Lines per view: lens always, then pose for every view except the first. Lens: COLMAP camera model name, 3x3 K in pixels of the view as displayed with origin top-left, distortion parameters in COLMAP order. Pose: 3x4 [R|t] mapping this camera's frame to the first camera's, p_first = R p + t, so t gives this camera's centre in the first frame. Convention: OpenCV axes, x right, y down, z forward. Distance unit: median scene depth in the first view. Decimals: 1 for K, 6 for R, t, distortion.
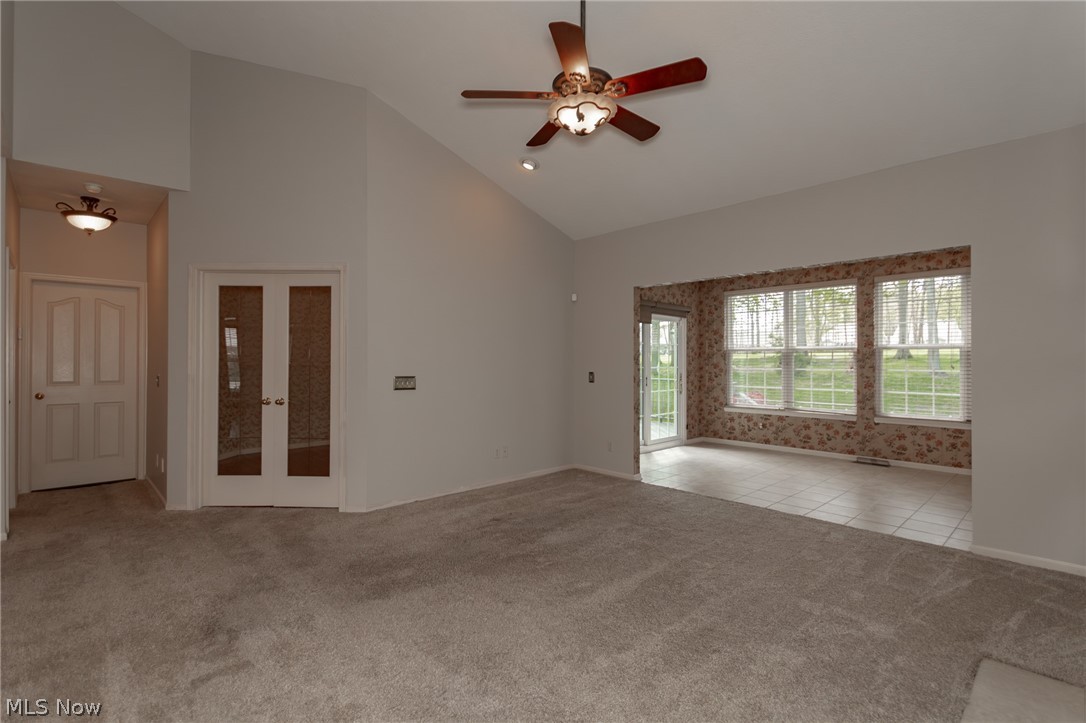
lens RADIAL K [[495.8, 0, 538.2], [0, 495.8, 360.5], [0, 0, 1]] dist [0.009096, -0.000719]
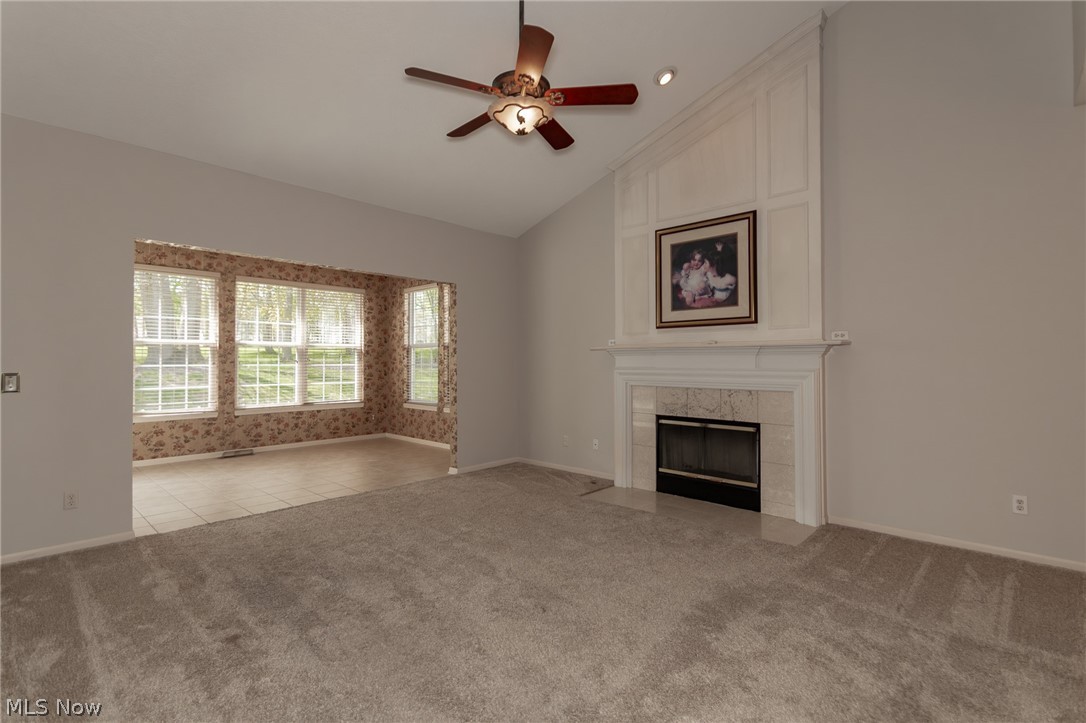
lens RADIAL K [[514.9, 0, 547.9], [0, 514.9, 354.8], [0, 0, 1]] dist [0.000372, -0.000127]
pose [[-0.077338, 0.006818, 0.996982, -0.478472], [-0.007367, 0.999945, -0.007410, 0.000840], [-0.996978, -0.007918, -0.077284, 0.469634]]
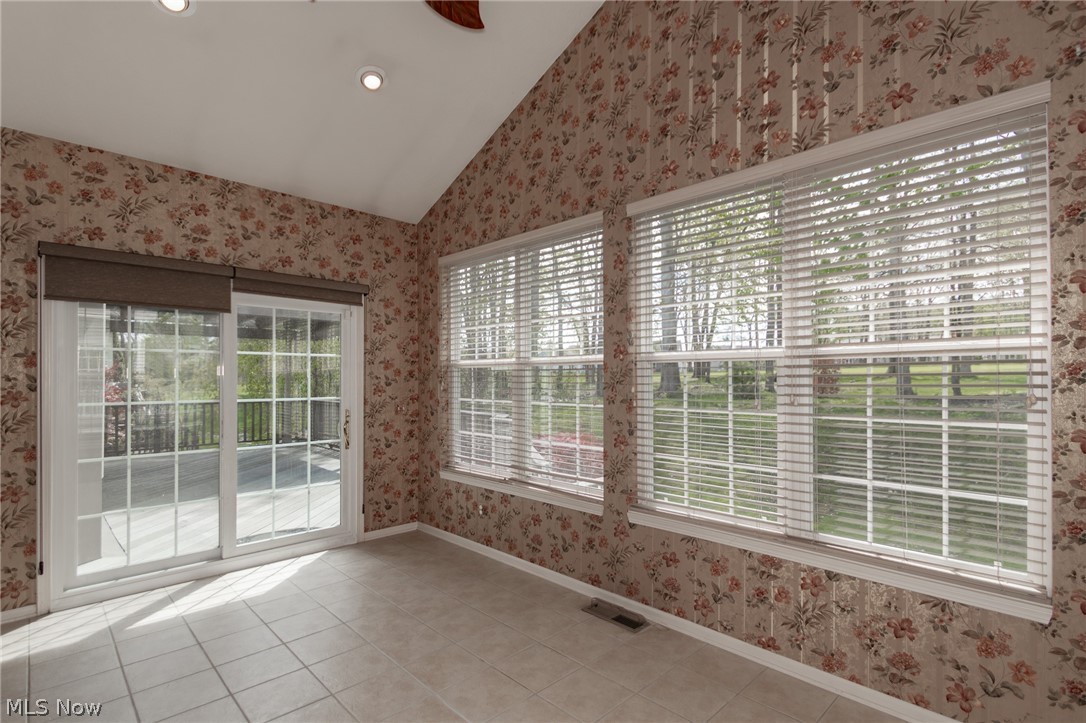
lens RADIAL K [[521.0, 0, 546.4], [0, 521.0, 377.6], [0, 0, 1]] dist [-0.000146, -0.000176]
pose [[0.999353, -0.001286, 0.035939, 0.628998], [0.001461, 0.999987, -0.004856, -0.007017], [-0.035932, 0.004905, 0.999342, 0.564687]]
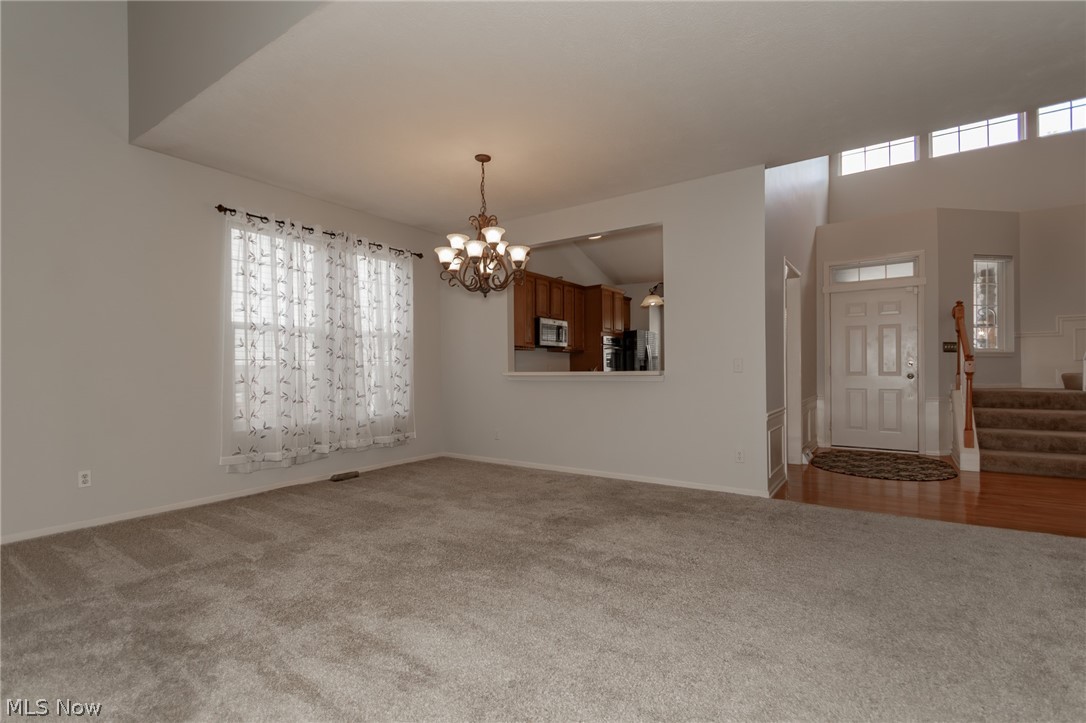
lens RADIAL K [[508.4, 0, 541.0], [0, 508.4, 374.1], [0, 0, 1]] dist [0.000856, -0.001180]
pose [[-0.973466, 0.006871, -0.228730, -0.357987], [0.007089, 0.999975, -0.000132, 0.032901], [0.228723, -0.001750, -0.973490, 0.634450]]
